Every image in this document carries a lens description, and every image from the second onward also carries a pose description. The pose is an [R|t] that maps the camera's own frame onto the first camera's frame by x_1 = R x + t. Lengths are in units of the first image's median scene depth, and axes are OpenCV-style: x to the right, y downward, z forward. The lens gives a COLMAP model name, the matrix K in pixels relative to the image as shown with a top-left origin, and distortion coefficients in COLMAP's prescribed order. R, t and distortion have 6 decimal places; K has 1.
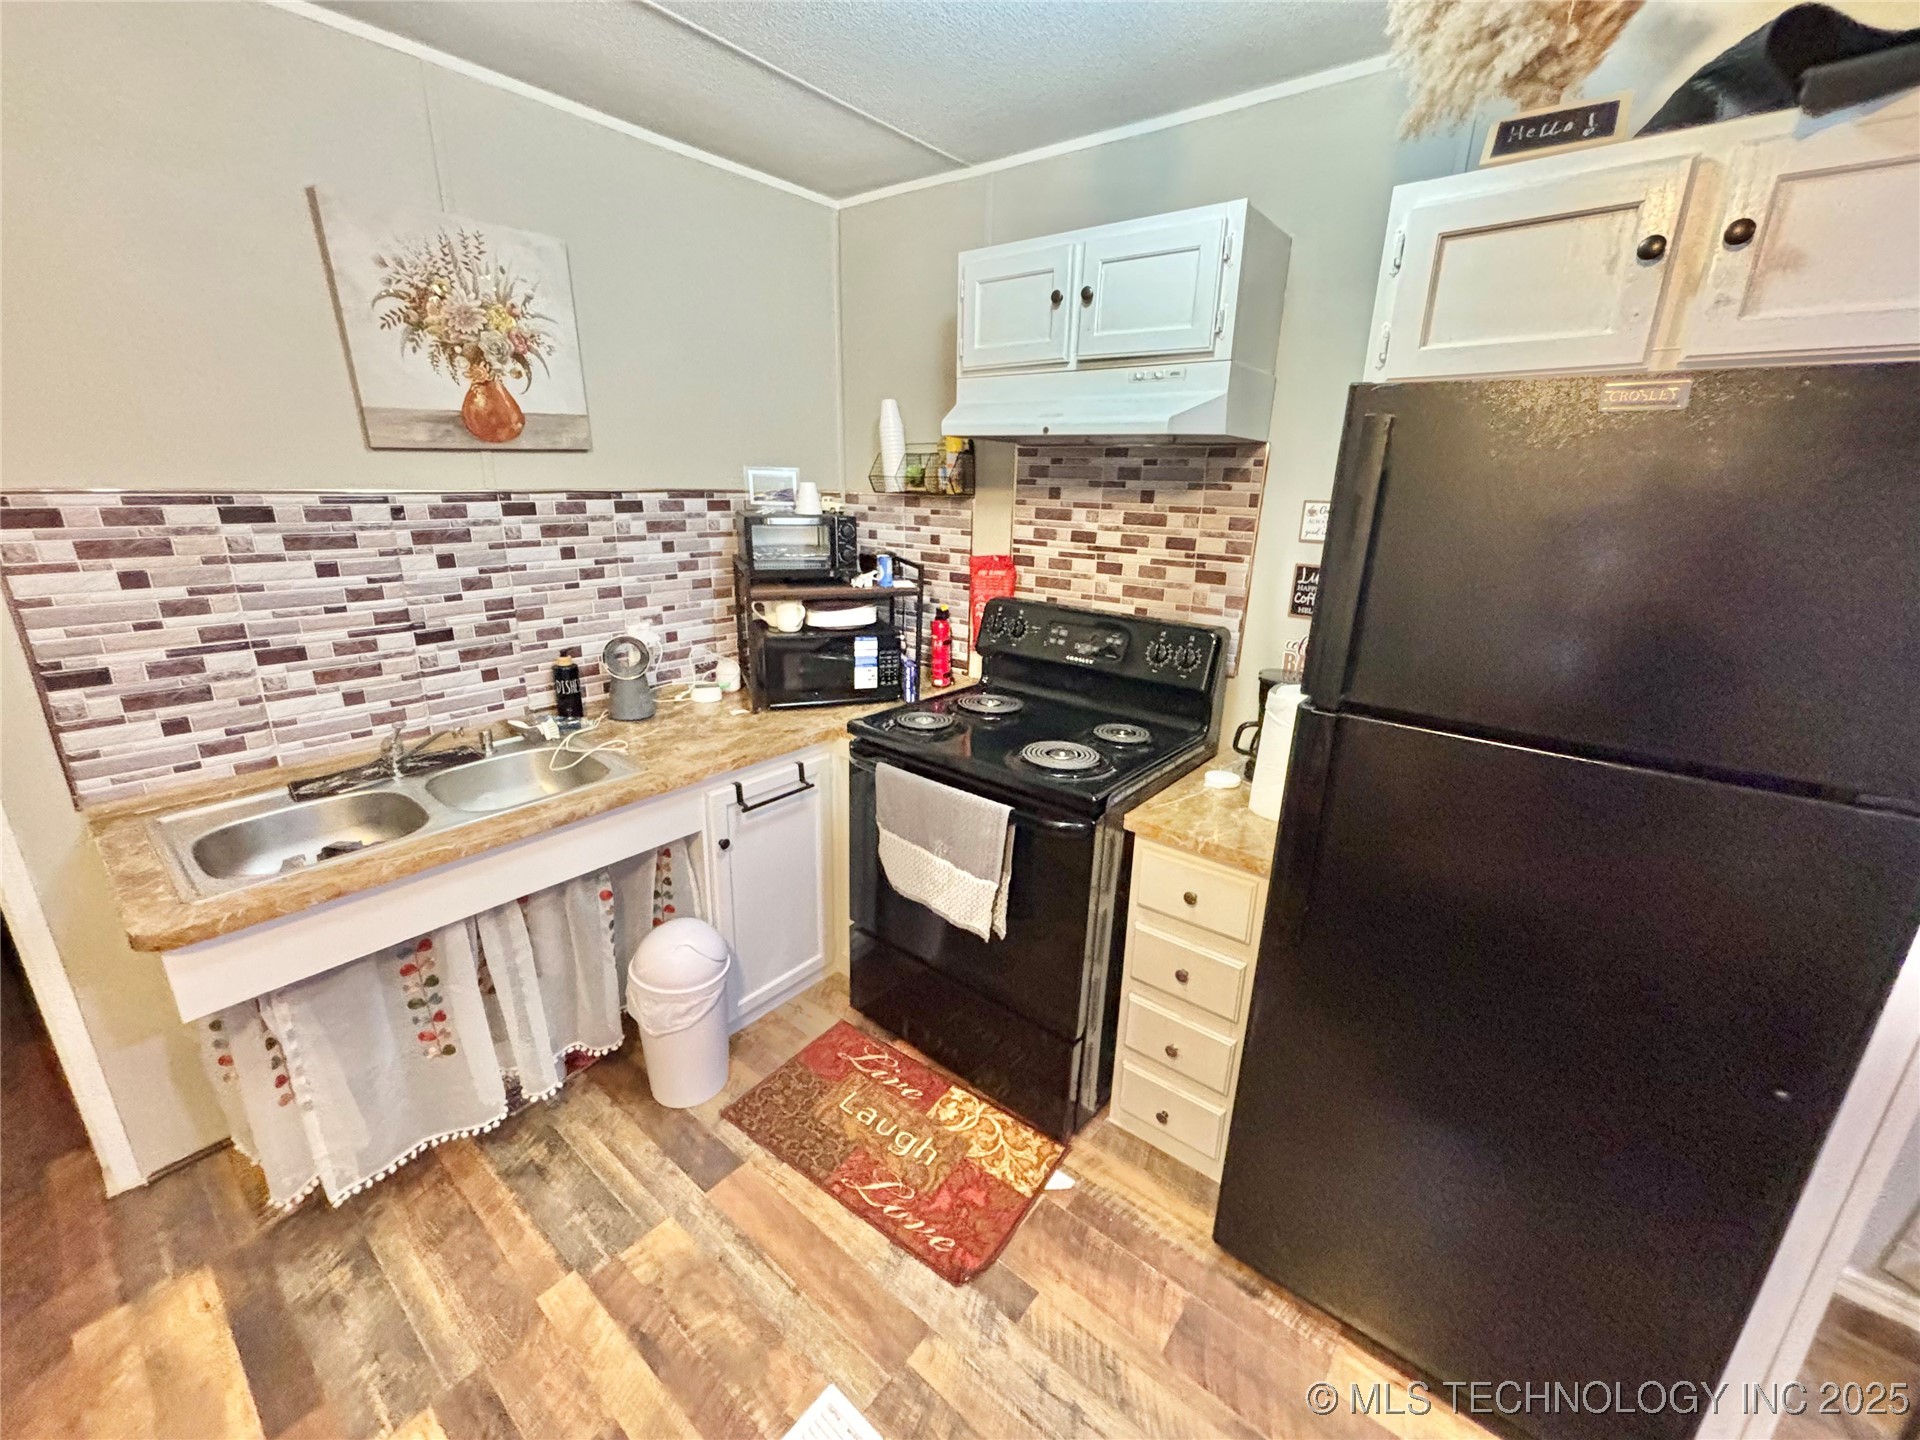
lens RADIAL K [[778.9, 0, 959.7], [0, 778.9, 711.4], [0, 0, 1]] dist [0.004594, -0.000386]
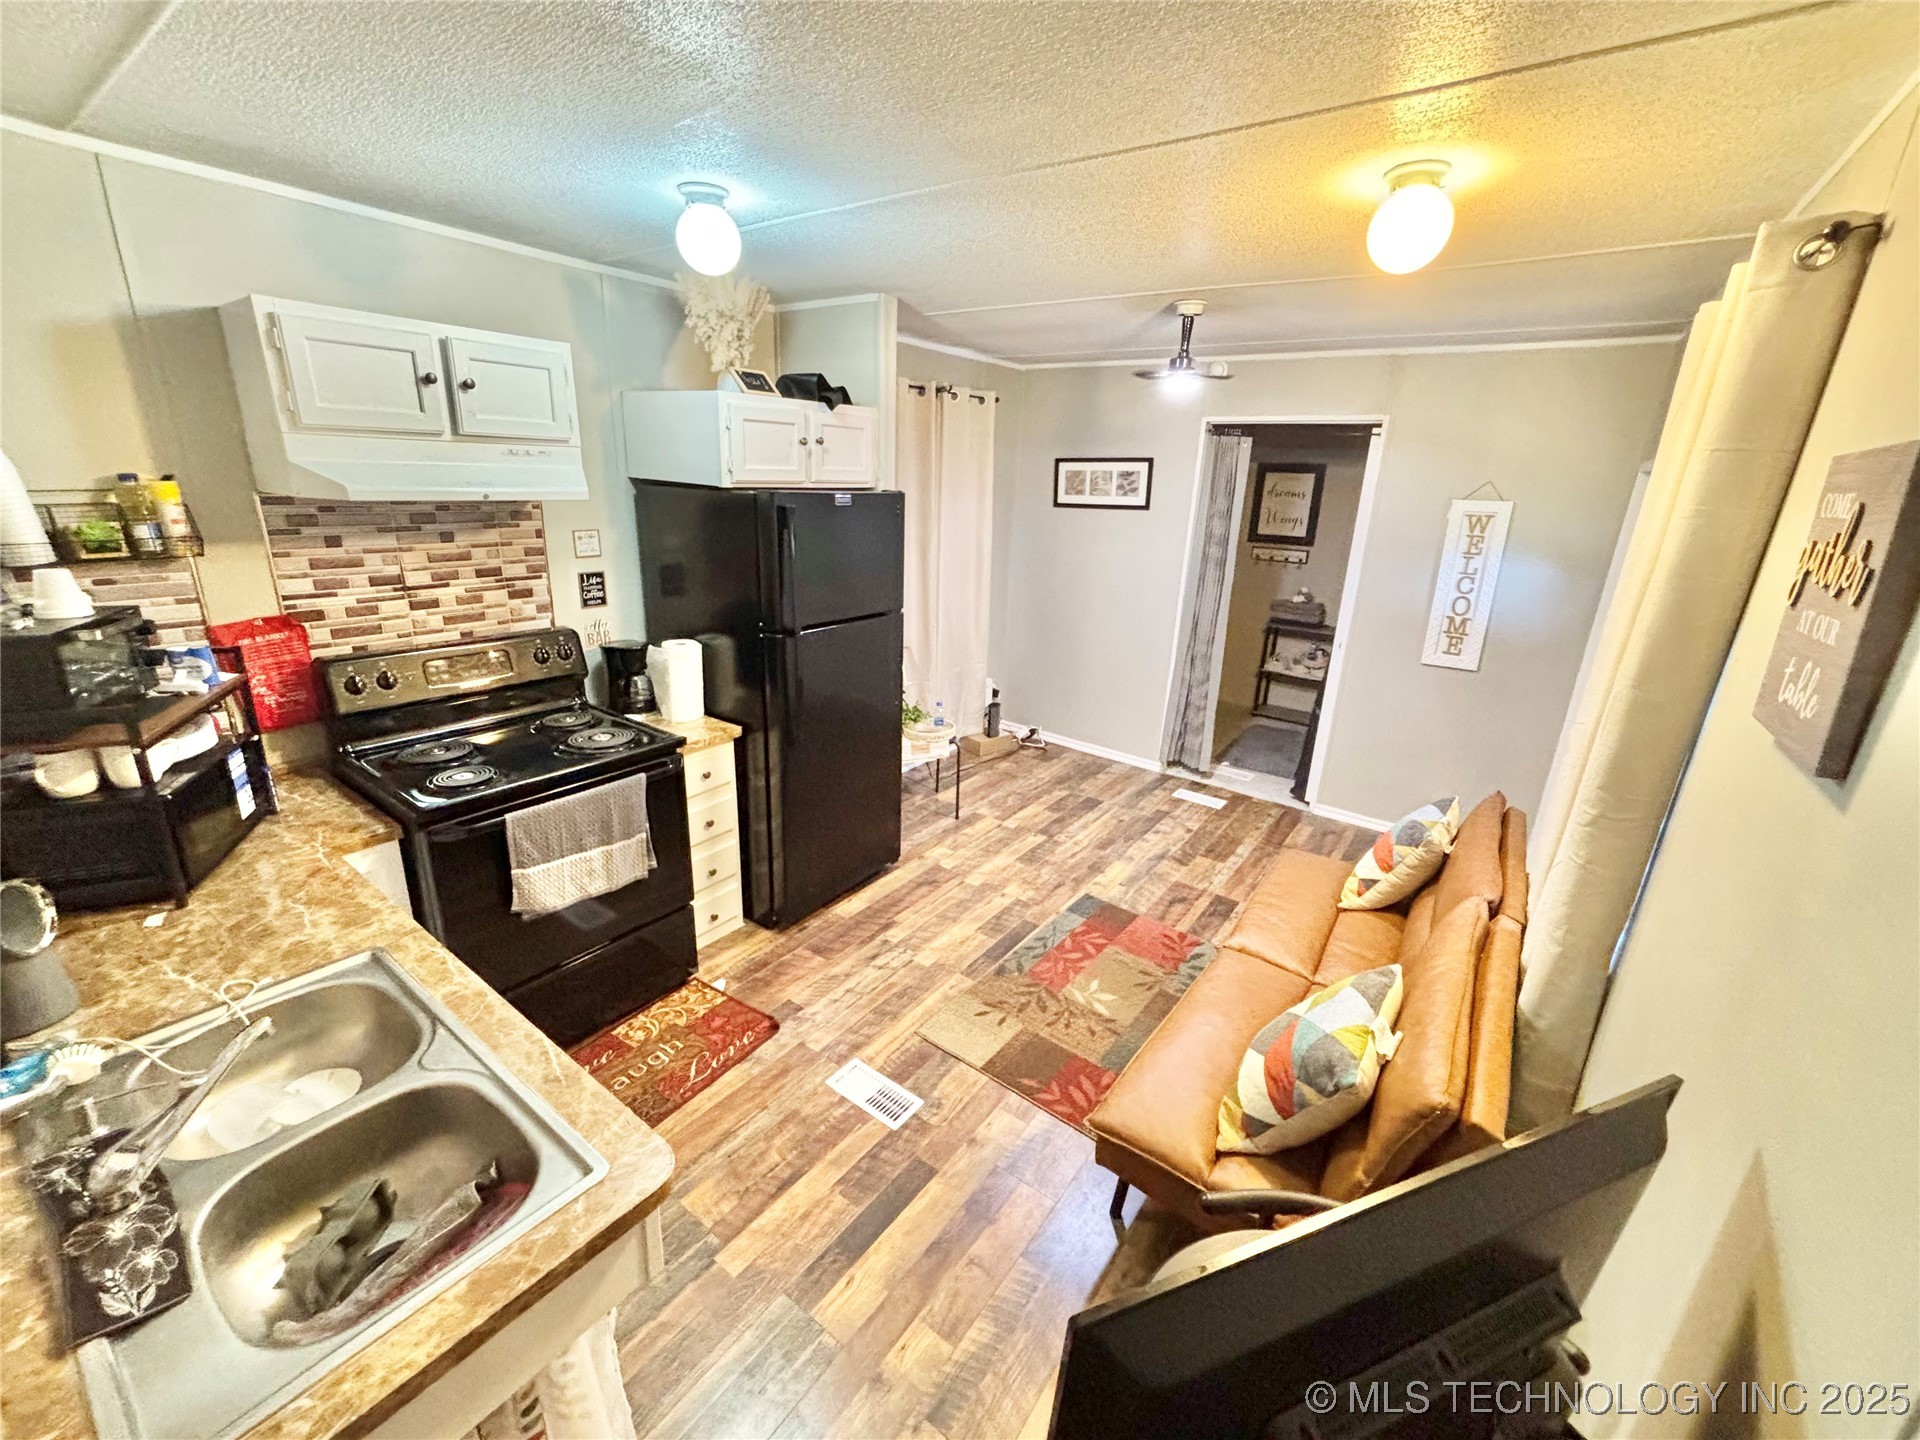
lens RADIAL K [[778.9, 0, 957.6], [0, 778.9, 705.5], [0, 0, 1]] dist [0.004594, -0.000386]
pose [[-0.050059, -0.315319, 0.947665, -1.048622], [0.249345, 0.914862, 0.317576, -0.243376], [-0.967120, 0.252193, 0.032826, 0.315109]]
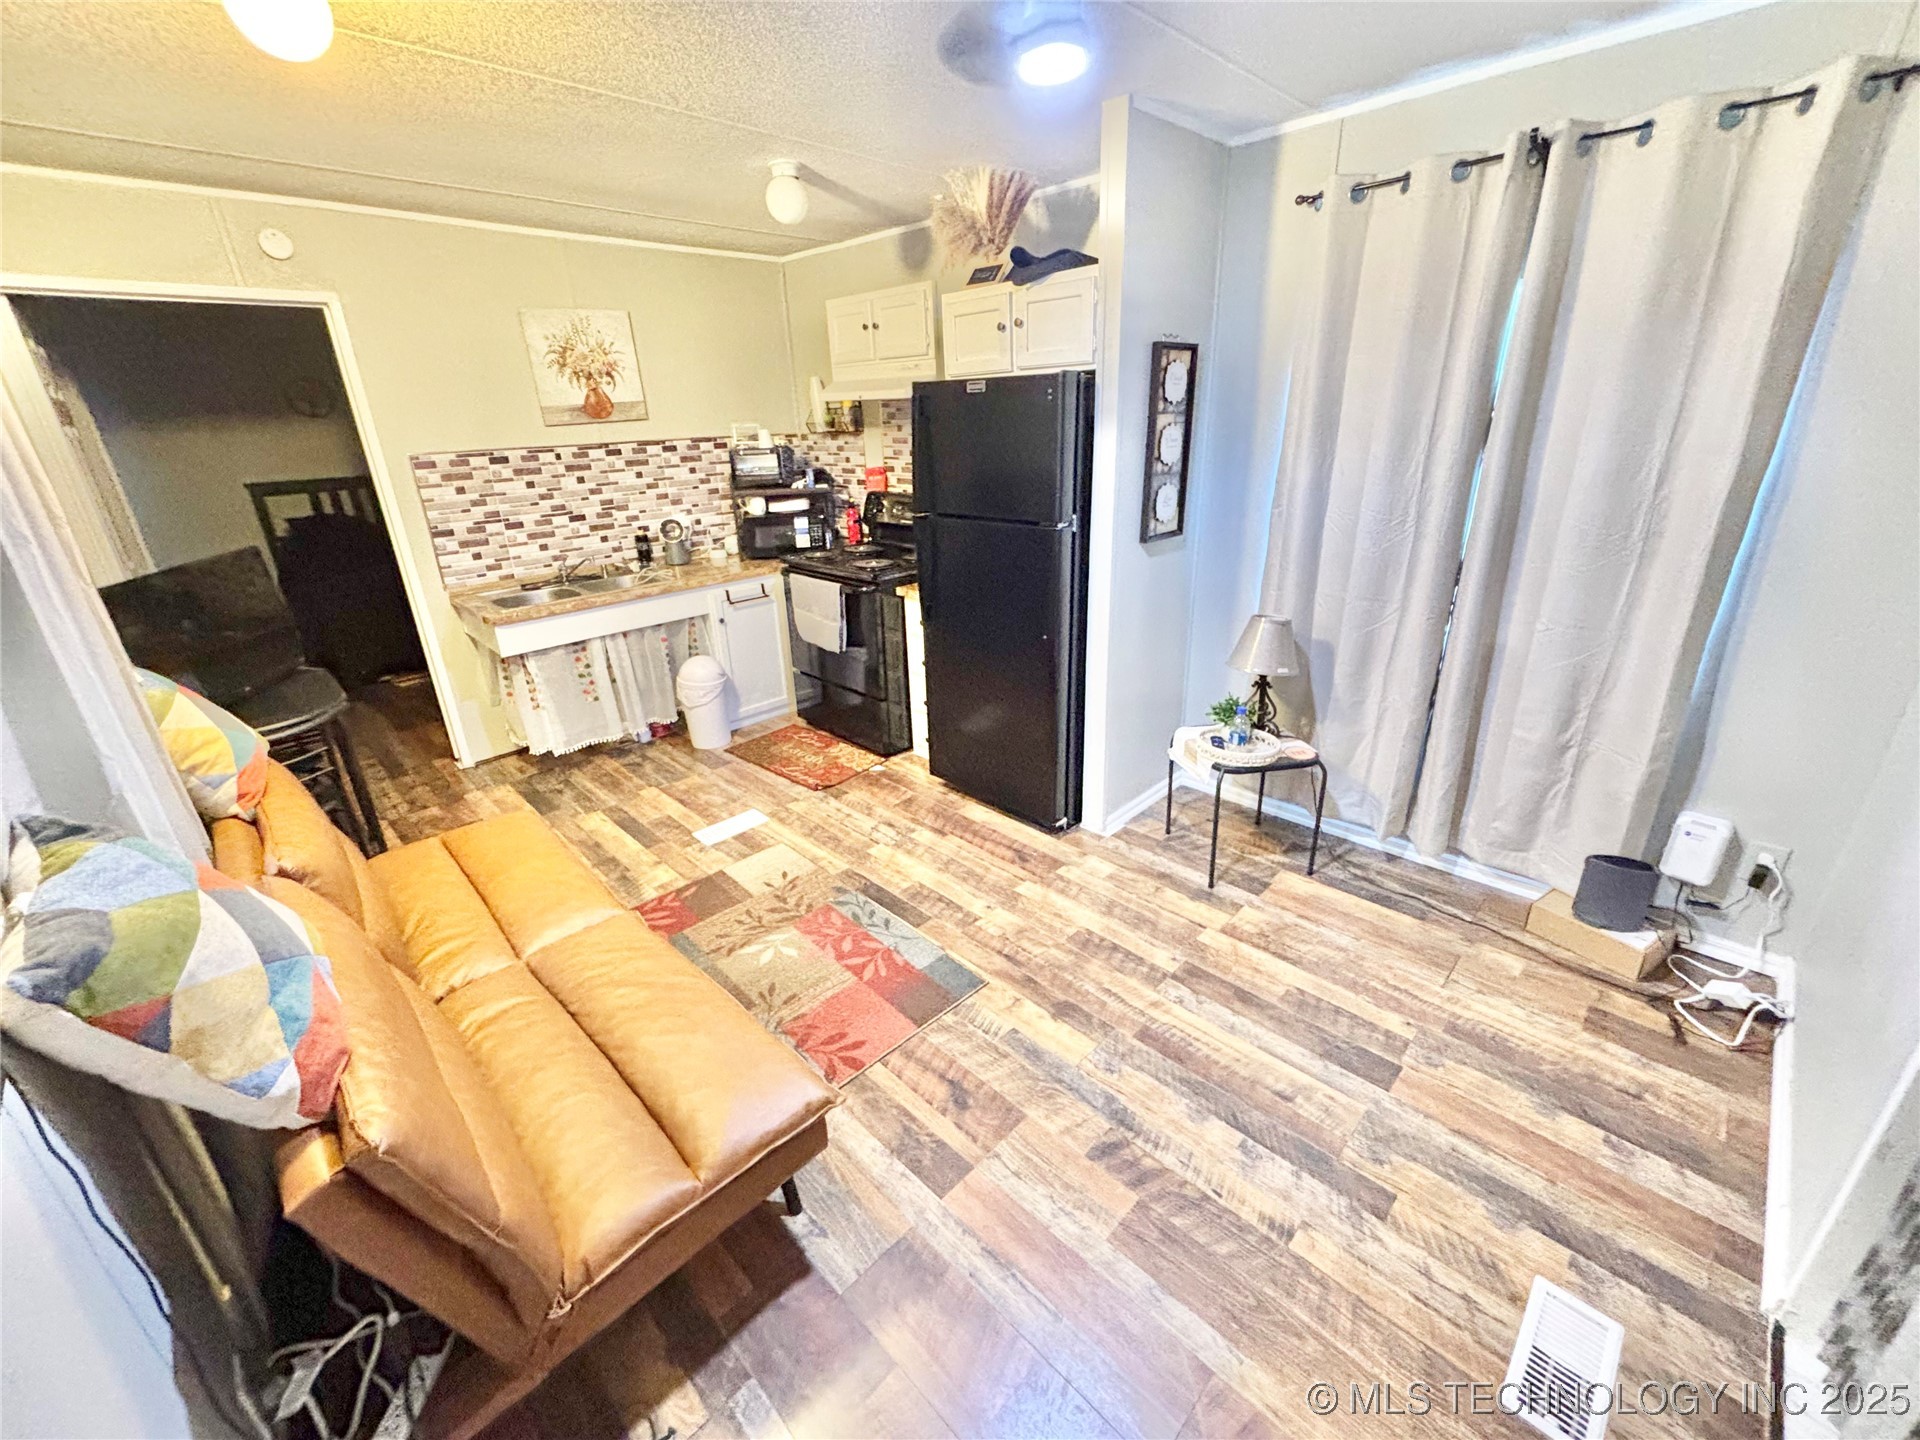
lens RADIAL K [[778.9, 0, 962.4], [0, 778.9, 707.9], [0, 0, 1]] dist [0.004594, -0.000386]
pose [[0.993353, -0.014278, -0.114215, 0.530186], [0.022789, 0.997030, 0.073561, 0.261100], [0.112826, -0.075675, 0.990729, -0.907017]]
